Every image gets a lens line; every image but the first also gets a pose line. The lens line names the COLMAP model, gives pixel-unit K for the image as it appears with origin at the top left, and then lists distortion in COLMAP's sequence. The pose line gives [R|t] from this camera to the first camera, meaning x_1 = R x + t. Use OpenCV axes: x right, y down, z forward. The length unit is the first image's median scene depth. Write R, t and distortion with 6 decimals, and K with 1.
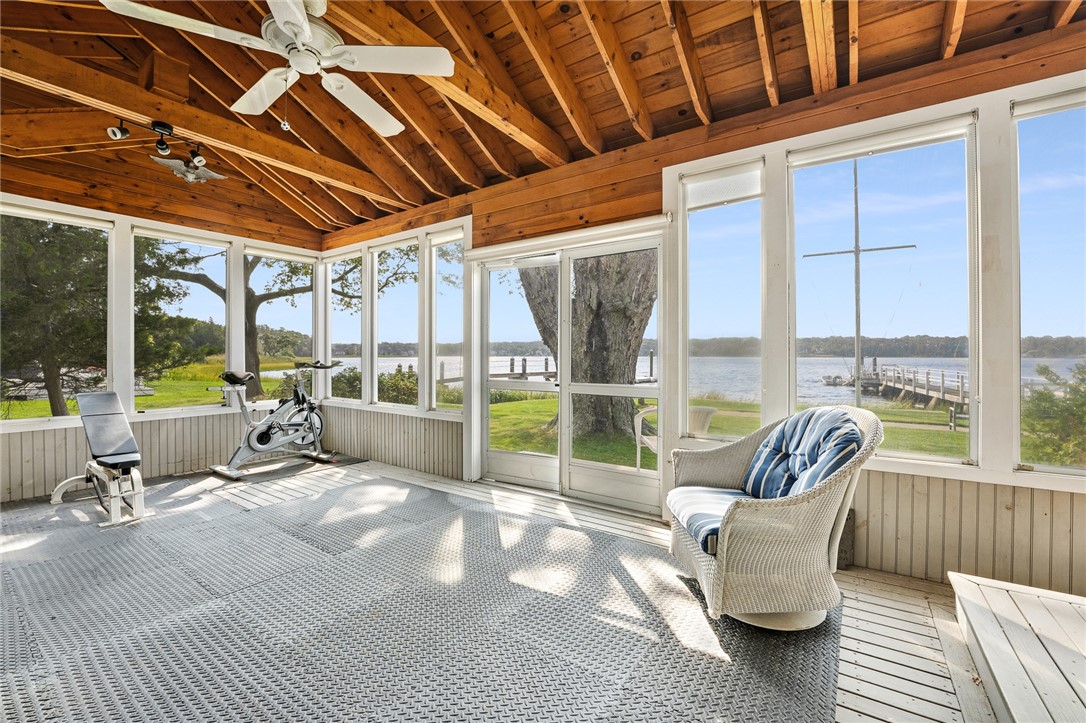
lens RADIAL K [[440.7, 0, 534.9], [0, 440.7, 361.7], [0, 0, 1]] dist [-0.000386, 0.000099]
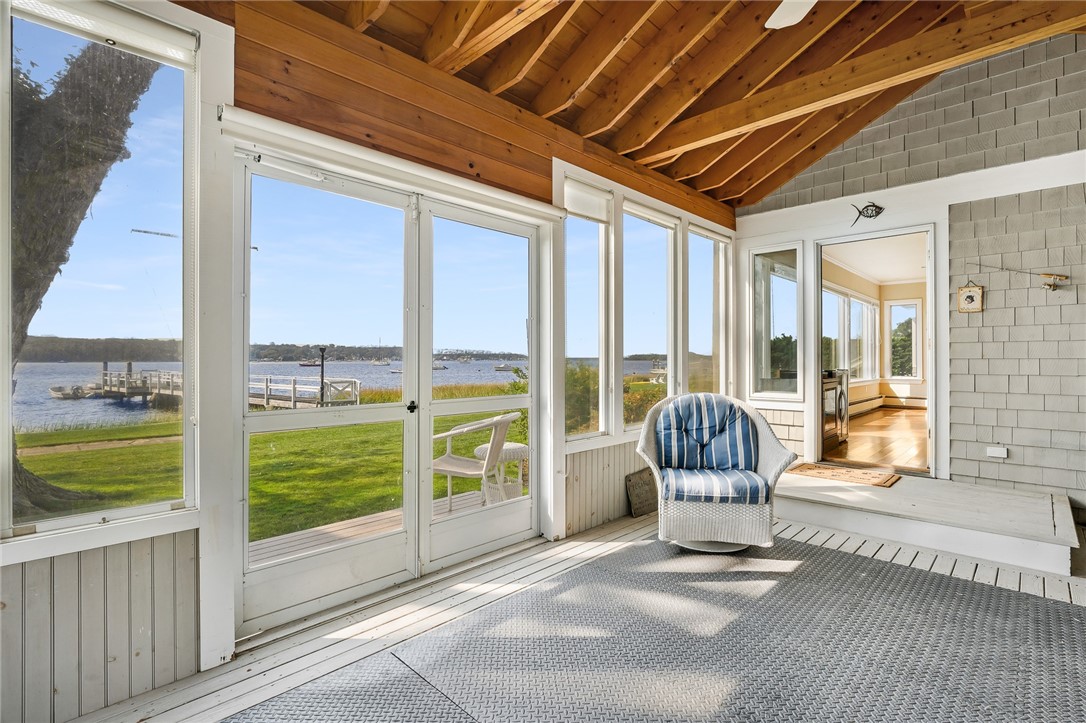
lens RADIAL K [[512.0, 0, 542.9], [0, 512.0, 356.7], [0, 0, 1]] dist [-0.009313, 0.000022]
pose [[0.173650, 0.006213, 0.984788, -0.659947], [0.013283, 0.999874, -0.008650, -0.008018], [-0.984718, 0.014583, 0.173546, 0.719061]]
